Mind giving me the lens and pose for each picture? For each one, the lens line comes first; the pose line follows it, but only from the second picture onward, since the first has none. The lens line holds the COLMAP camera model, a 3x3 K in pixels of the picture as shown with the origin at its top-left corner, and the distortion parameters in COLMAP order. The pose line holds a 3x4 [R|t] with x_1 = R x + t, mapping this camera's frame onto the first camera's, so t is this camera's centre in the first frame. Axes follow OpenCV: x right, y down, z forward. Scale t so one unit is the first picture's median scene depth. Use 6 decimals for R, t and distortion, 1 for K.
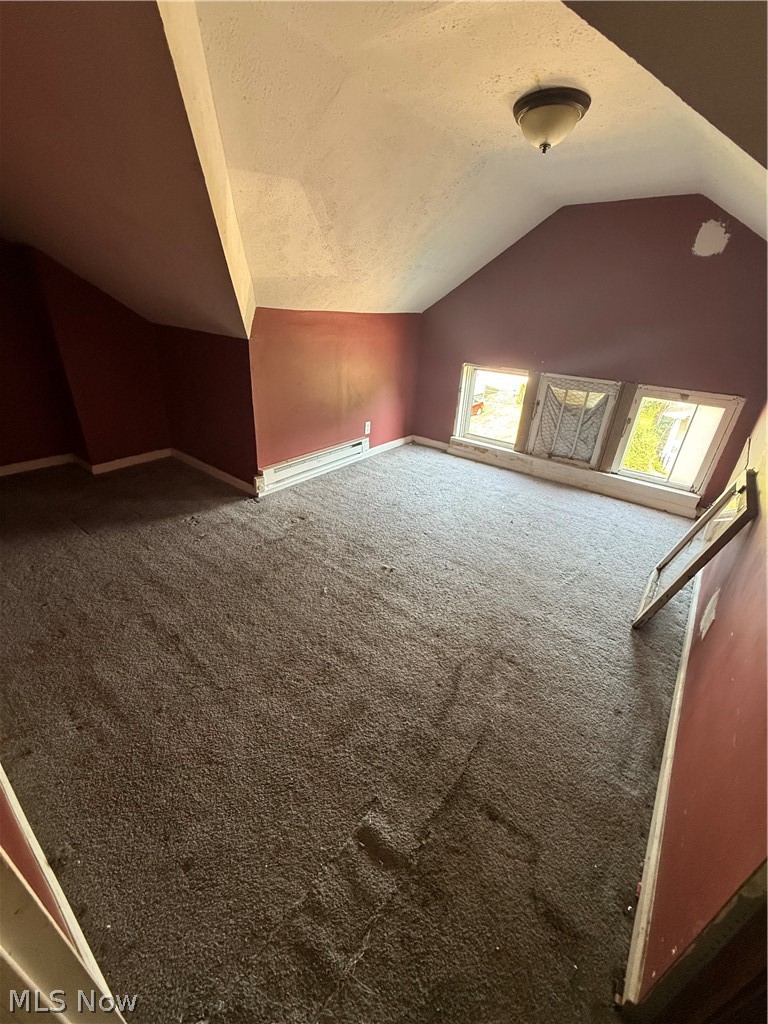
lens RADIAL K [[408.2, 0, 380.1], [0, 408.2, 512.0], [0, 0, 1]] dist [-0.001223, 0.000711]
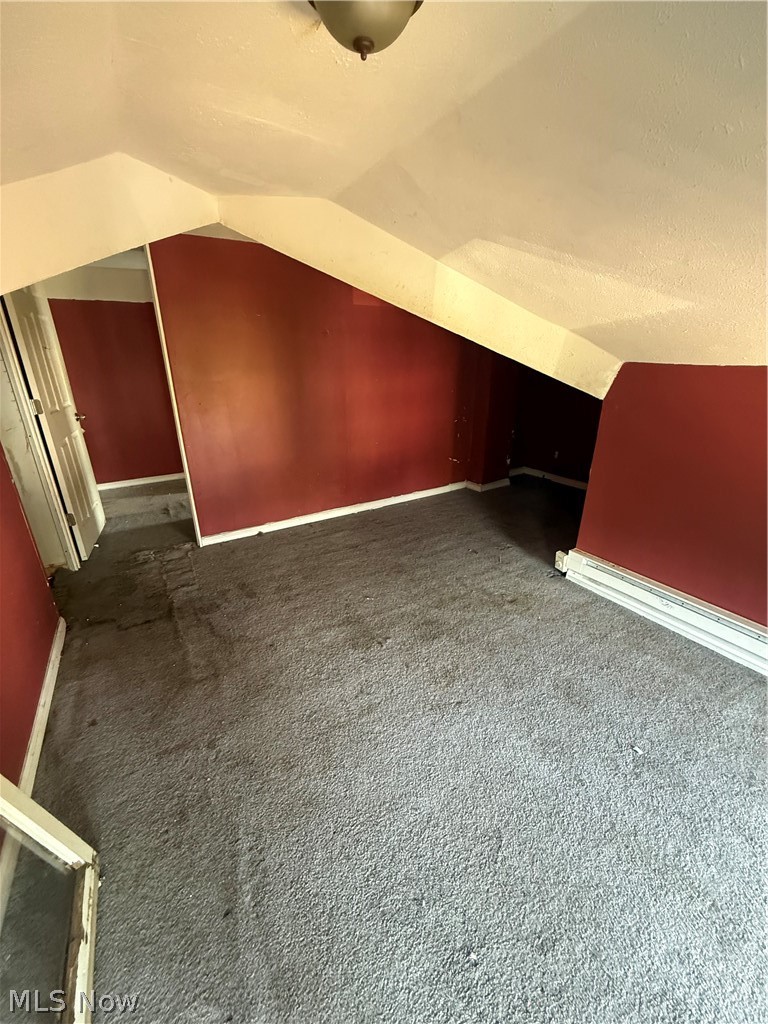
lens RADIAL K [[408.2, 0, 382.3], [0, 408.2, 513.9], [0, 0, 1]] dist [-0.001223, 0.000711]
pose [[-0.350977, 0.299798, -0.887094, 0.702571], [-0.429948, 0.789997, 0.437092, -0.448869], [0.831841, 0.534814, -0.148373, 0.960070]]
